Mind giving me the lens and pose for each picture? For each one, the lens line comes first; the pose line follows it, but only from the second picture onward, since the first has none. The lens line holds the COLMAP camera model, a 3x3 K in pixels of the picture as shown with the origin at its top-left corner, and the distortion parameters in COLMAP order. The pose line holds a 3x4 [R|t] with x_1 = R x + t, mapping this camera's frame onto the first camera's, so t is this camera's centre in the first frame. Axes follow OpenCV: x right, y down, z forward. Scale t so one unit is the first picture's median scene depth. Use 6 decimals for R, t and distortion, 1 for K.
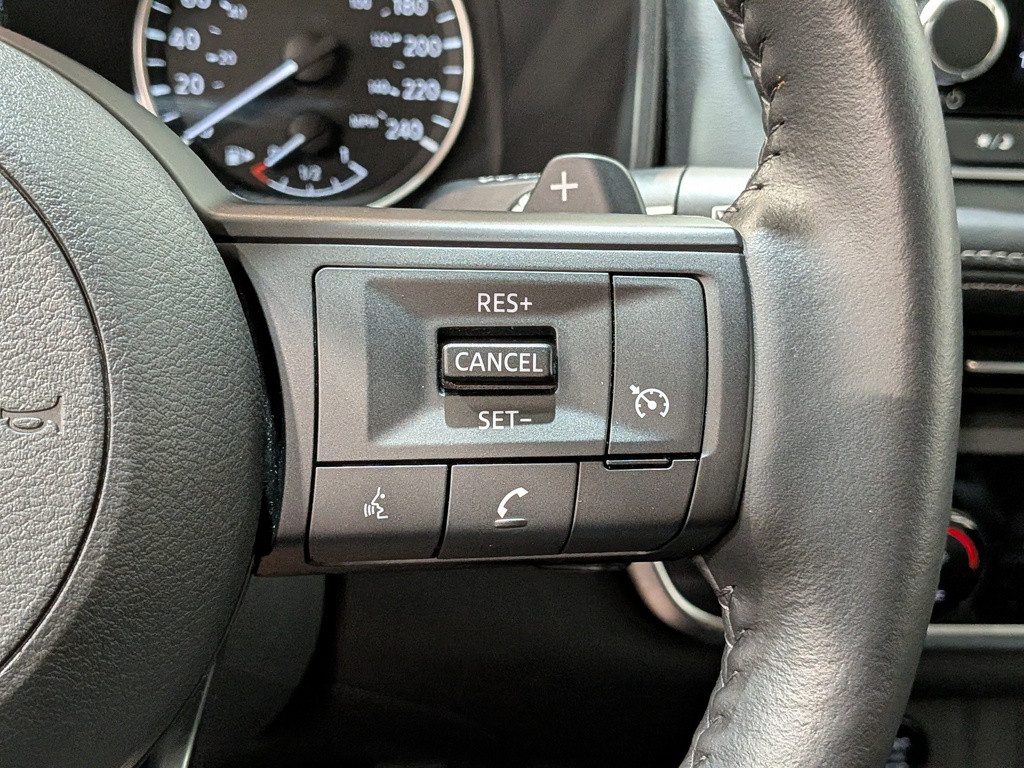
lens RADIAL K [[1521.3, 0, 515.0], [0, 1521.3, 399.1], [0, 0, 1]] dist [0.106879, -0.078719]
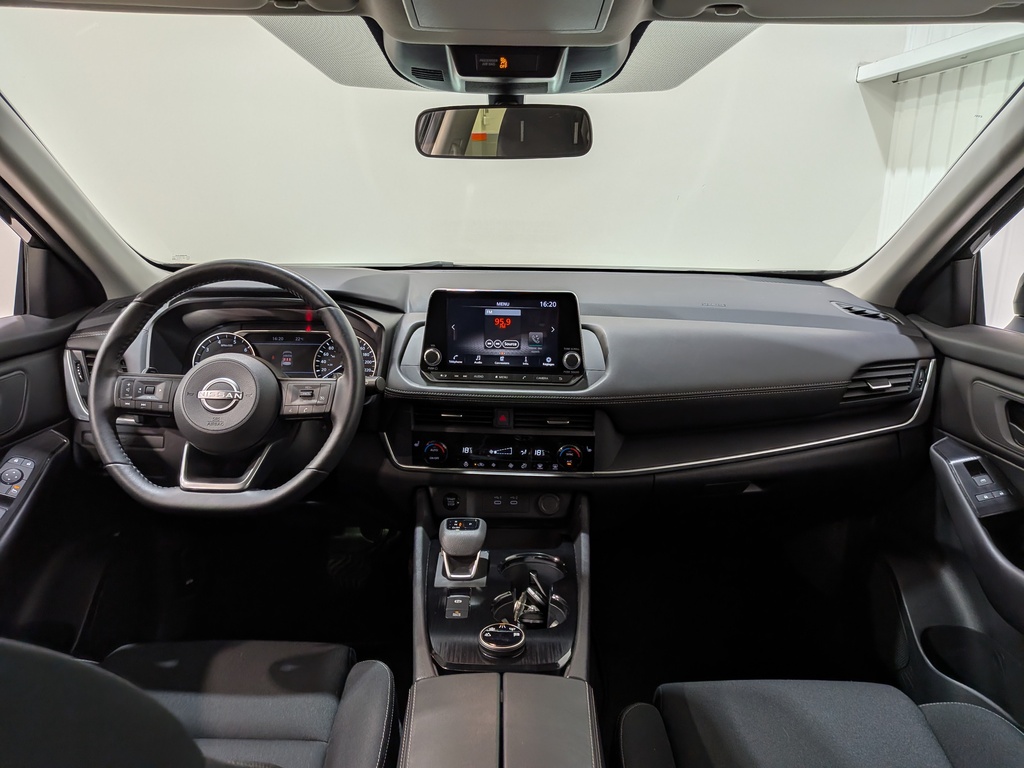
lens RADIAL K [[757.1, 0, 517.4], [0, 757.1, 391.3], [0, 0, 1]] dist [0.095385, -0.184991]
pose [[0.978566, -0.012683, -0.205543, 1.856285], [-0.030200, 0.978472, -0.204159, 0.730770], [0.203707, 0.205990, 0.957116, -2.601488]]
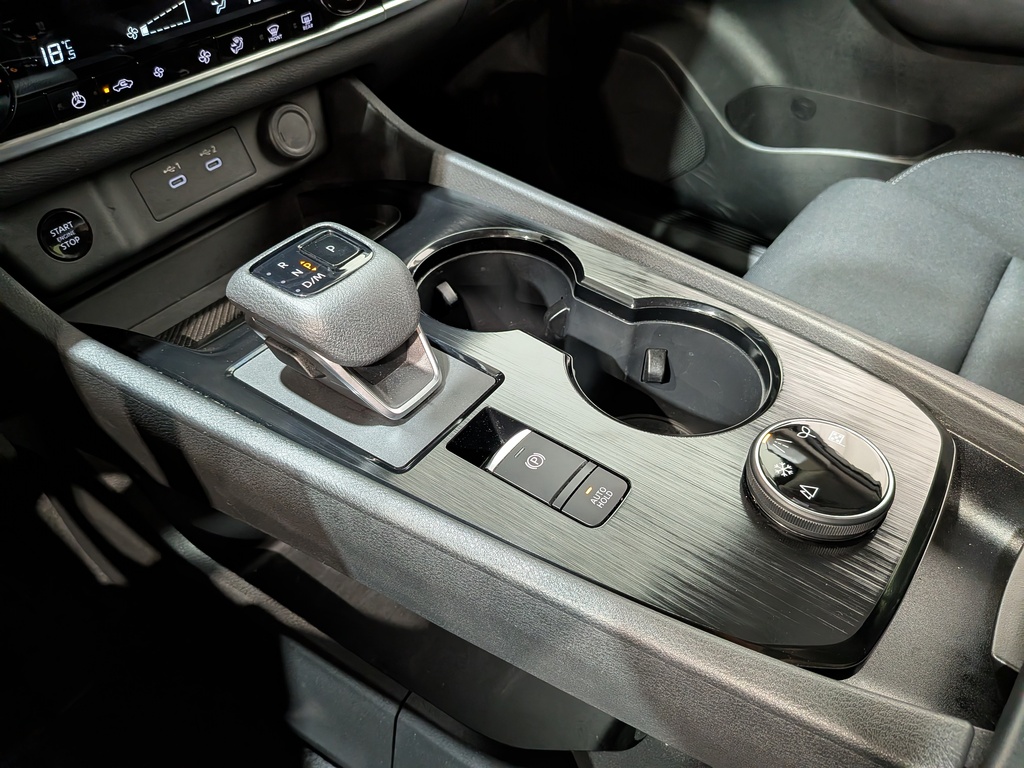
lens RADIAL K [[766.4, 0, 512.0], [0, 766.4, 384.0], [0, 0, 1]] dist [-0.014540, -0.006613]
pose [[0.751291, -0.511331, 0.417256, 0.357217], [0.341266, 0.842139, 0.417541, 0.367523], [-0.564889, -0.171299, 0.807191, 0.108072]]
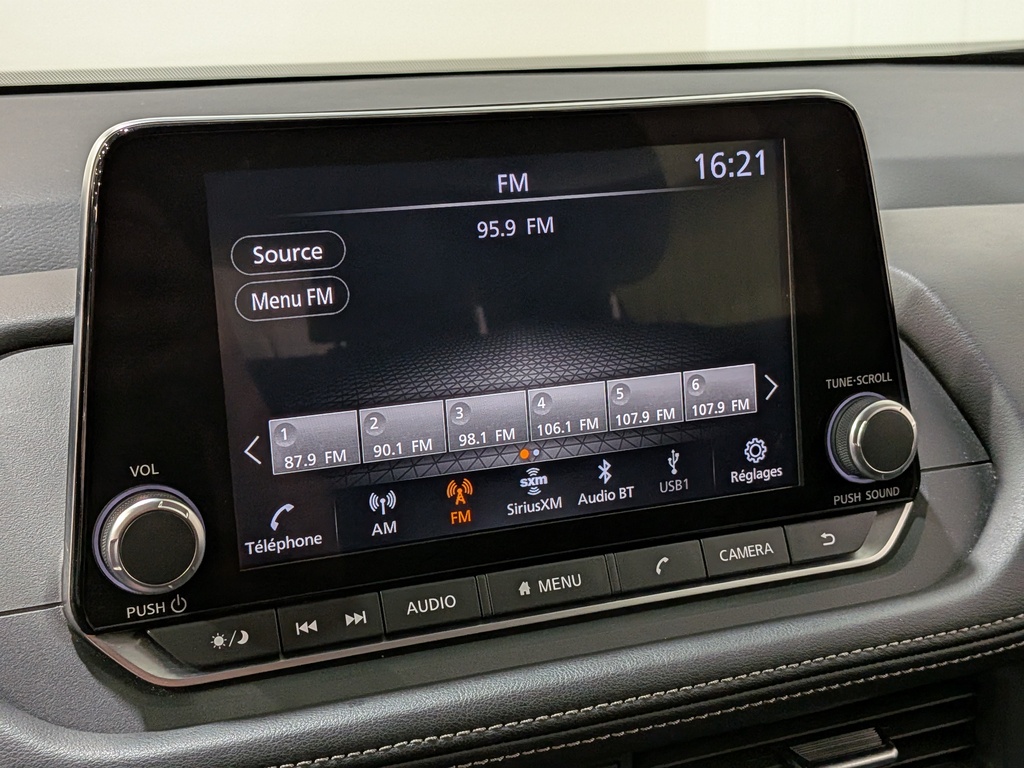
lens RADIAL K [[1523.1, 0, 495.4], [0, 1523.1, 384.5], [0, 0, 1]] dist [0.102675, -0.110925]
pose [[0.966188, -0.150308, 0.209498, 0.472884], [0.190391, 0.963819, -0.186560, -0.179109], [-0.173876, 0.220138, 0.959847, 0.053780]]
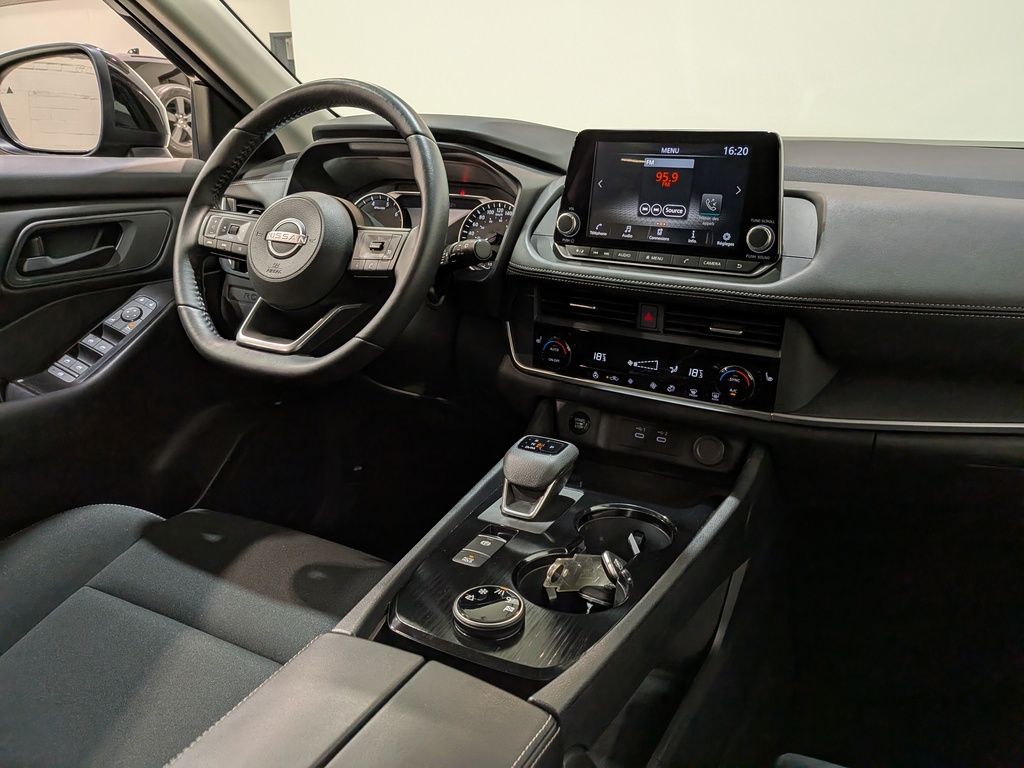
lens RADIAL K [[757.1, 0, 517.4], [0, 757.1, 391.3], [0, 0, 1]] dist [0.095385, -0.184991]
pose [[0.781481, 0.138501, -0.608362, 2.402562], [-0.235486, 0.968410, -0.082026, 0.667498], [0.577783, 0.207362, 0.789409, -1.058926]]
